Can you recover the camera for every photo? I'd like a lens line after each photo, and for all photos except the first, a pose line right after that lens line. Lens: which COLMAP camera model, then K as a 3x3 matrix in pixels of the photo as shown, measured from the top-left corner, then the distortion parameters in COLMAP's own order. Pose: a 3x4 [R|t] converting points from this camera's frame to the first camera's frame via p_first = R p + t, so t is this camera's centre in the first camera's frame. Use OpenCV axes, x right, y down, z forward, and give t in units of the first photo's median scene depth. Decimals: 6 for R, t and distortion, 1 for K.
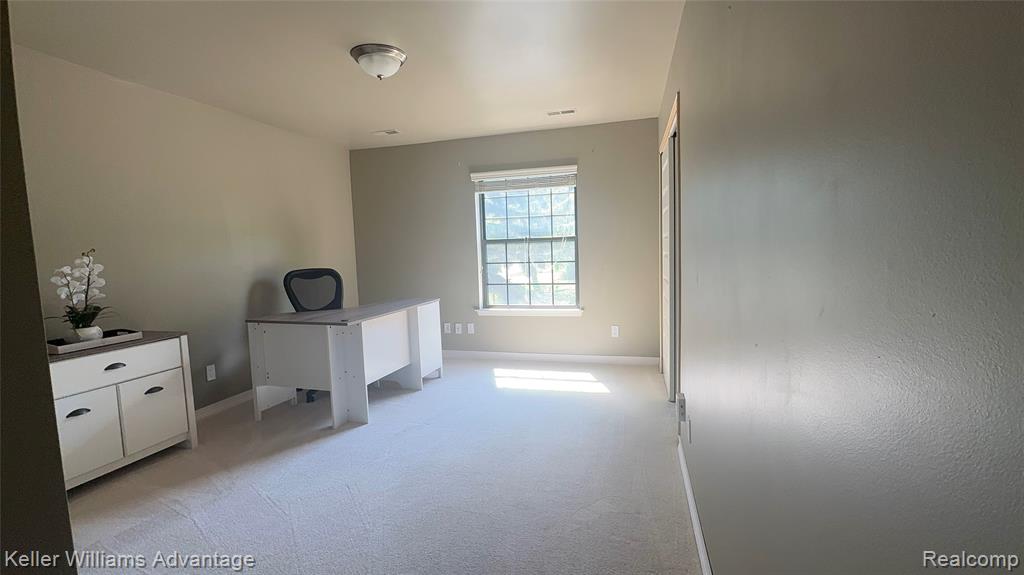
lens RADIAL K [[442.5, 0, 511.9], [0, 442.5, 287.2], [0, 0, 1]] dist [-0.000632, -0.000065]
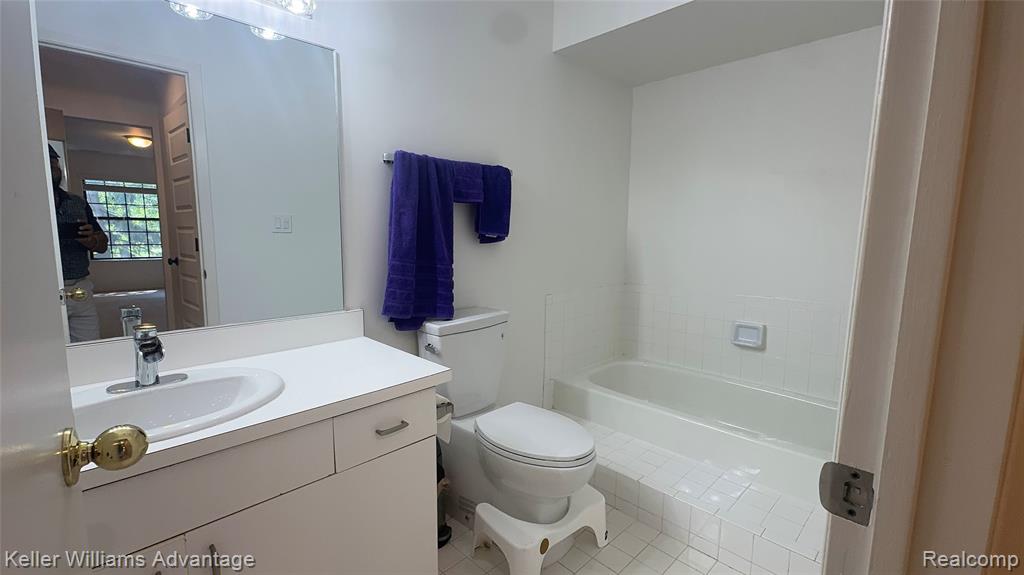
lens RADIAL K [[442.5, 0, 511.6], [0, 442.5, 286.0], [0, 0, 1]] dist [-0.000632, -0.000065]
pose [[-0.871900, -0.046636, 0.487458, -2.283180], [0.055037, 0.979814, 0.192184, -0.112749], [-0.486581, 0.194394, -0.851734, 1.998110]]
